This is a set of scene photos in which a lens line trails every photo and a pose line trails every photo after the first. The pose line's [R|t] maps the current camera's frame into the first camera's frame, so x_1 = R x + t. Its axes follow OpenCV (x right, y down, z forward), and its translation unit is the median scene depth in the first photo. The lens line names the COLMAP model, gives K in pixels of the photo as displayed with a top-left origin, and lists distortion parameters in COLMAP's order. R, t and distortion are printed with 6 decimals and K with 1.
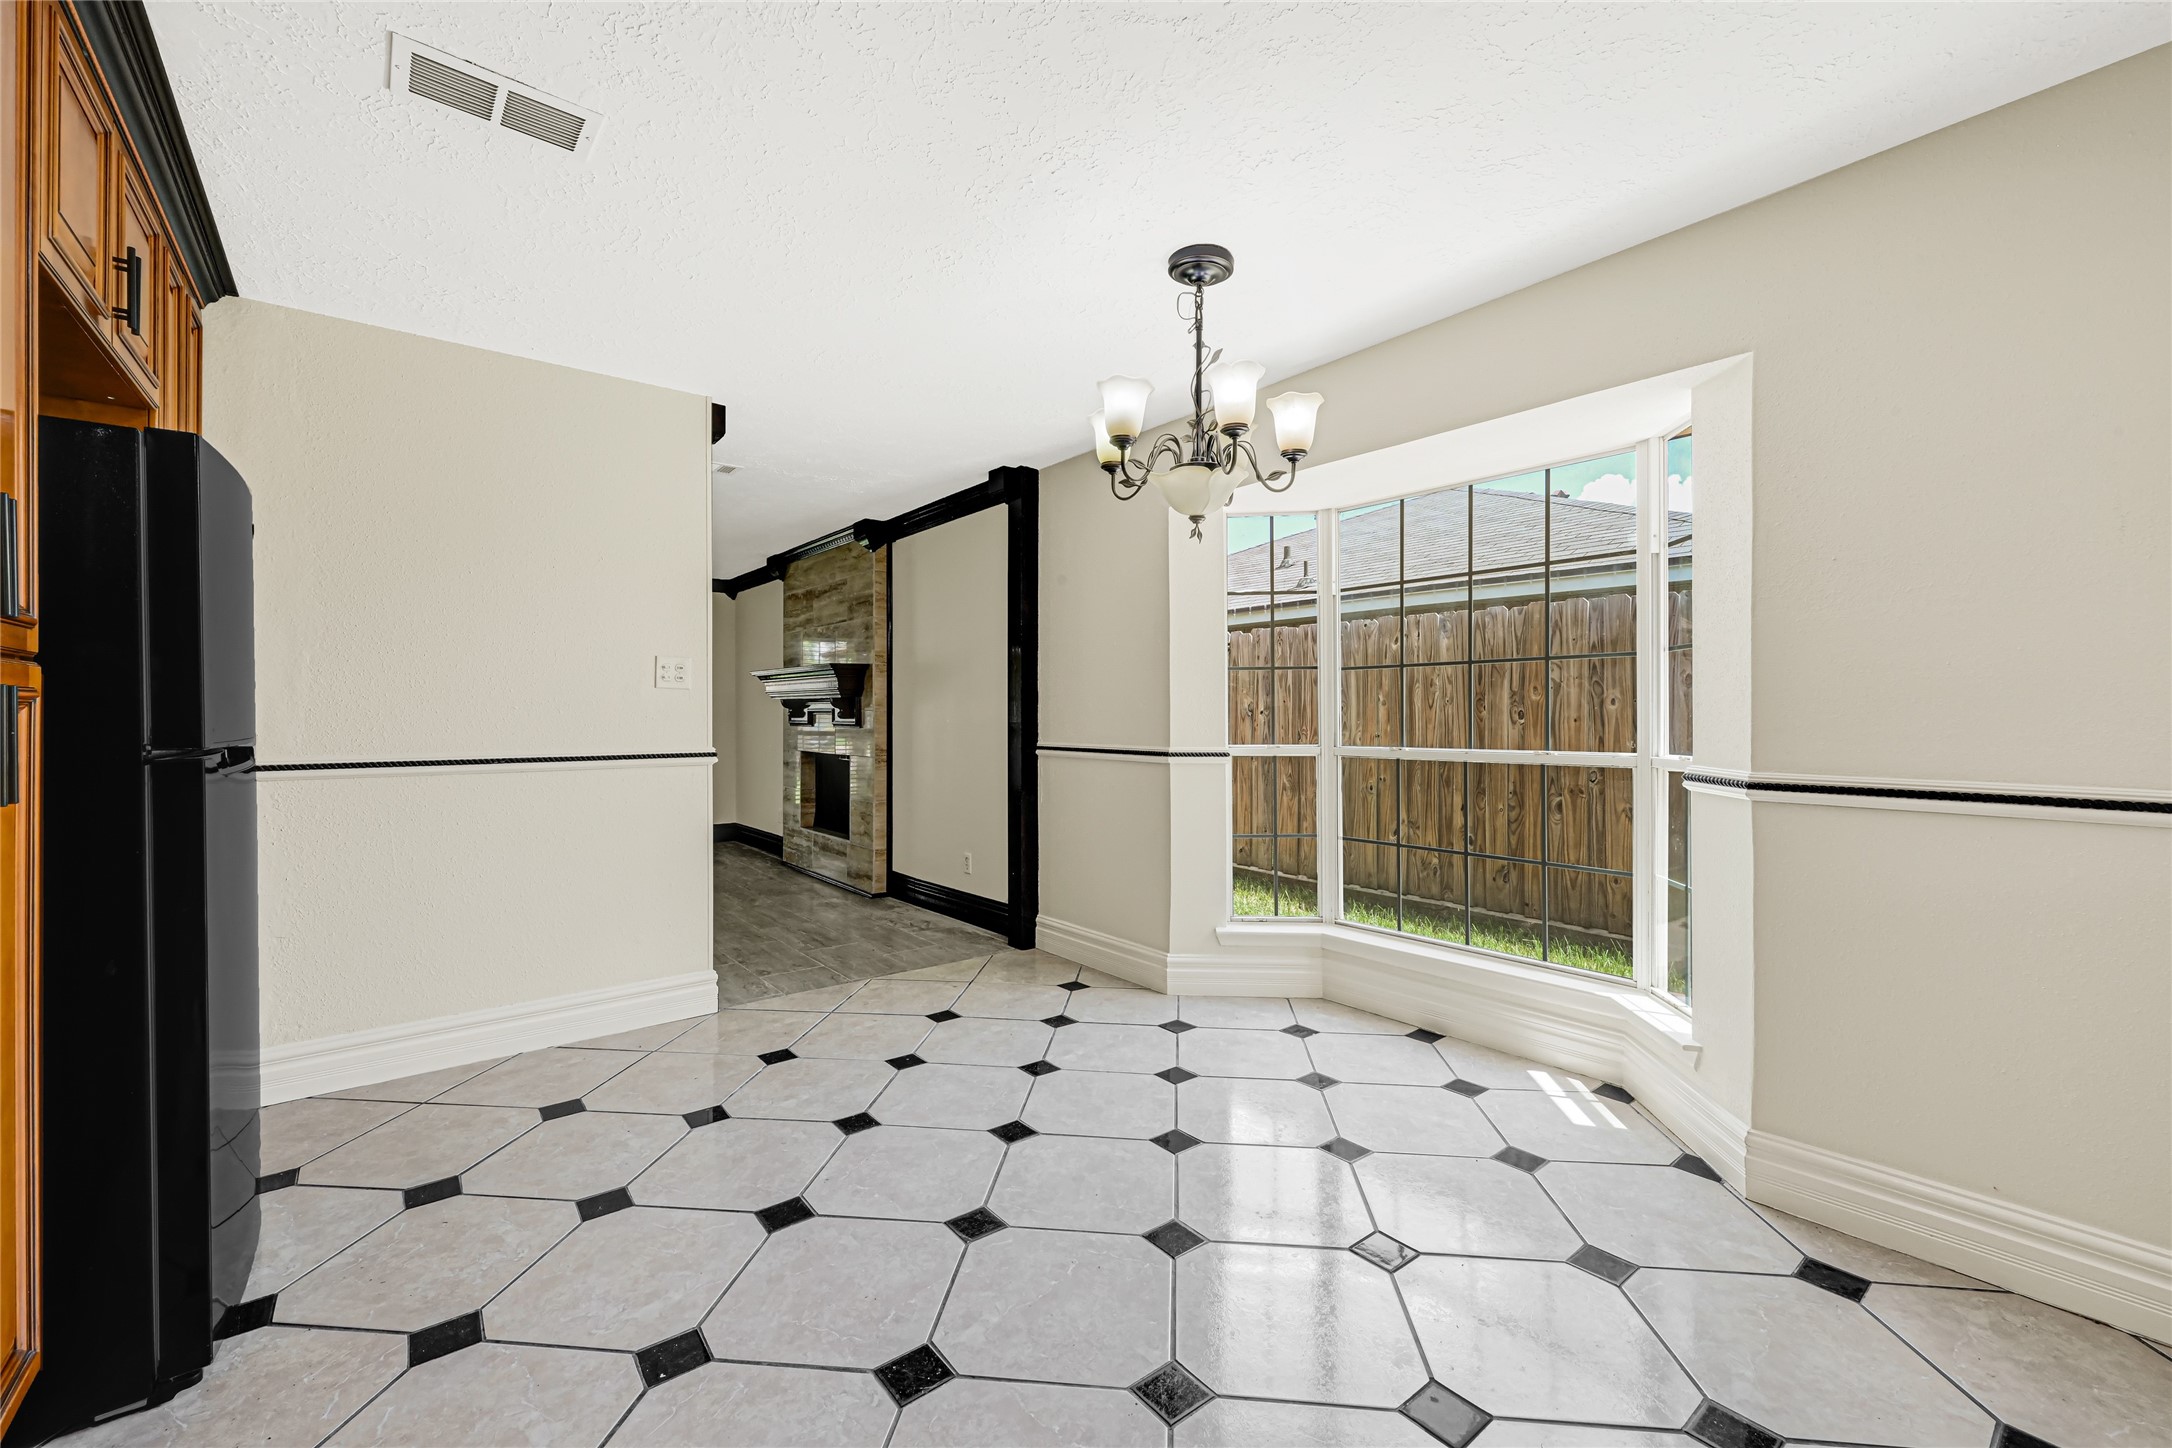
lens RADIAL K [[879.9, 0, 1092.3], [0, 879.9, 711.5], [0, 0, 1]] dist [-0.002893, 0.000495]
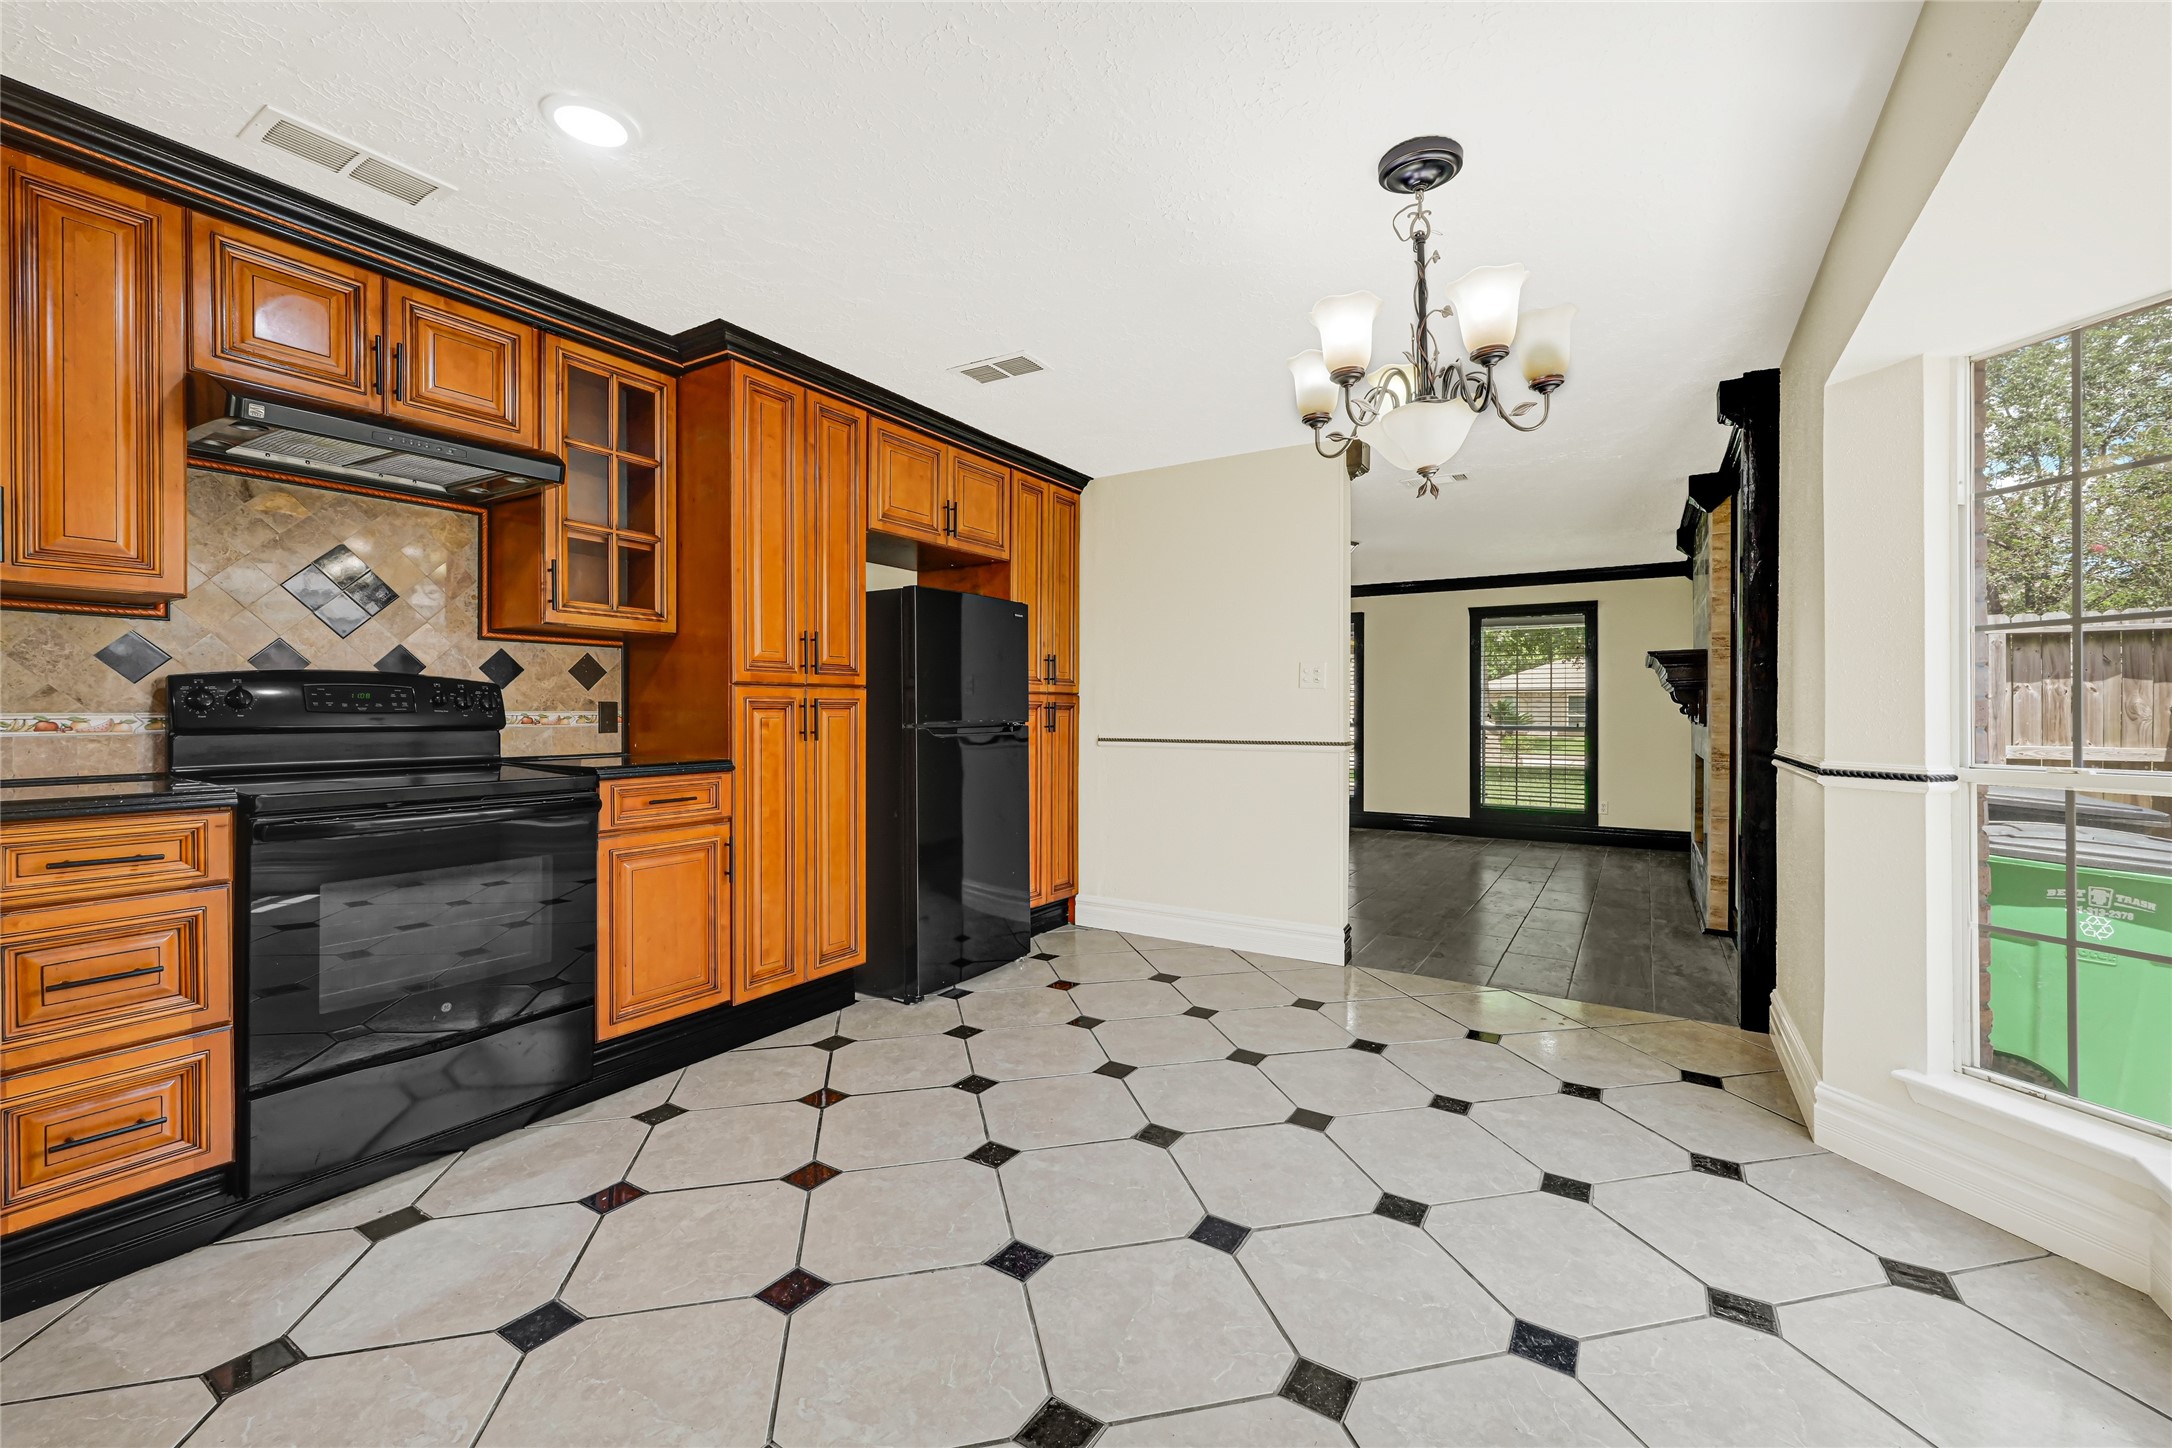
lens RADIAL K [[879.9, 0, 1087.3], [0, 879.9, 714.0], [0, 0, 1]] dist [-0.002893, 0.000495]
pose [[0.320887, 0.005621, -0.947101, 0.583834], [0.000492, 0.999981, 0.006101, 0.001709], [0.947117, -0.002424, 0.320878, 0.318208]]
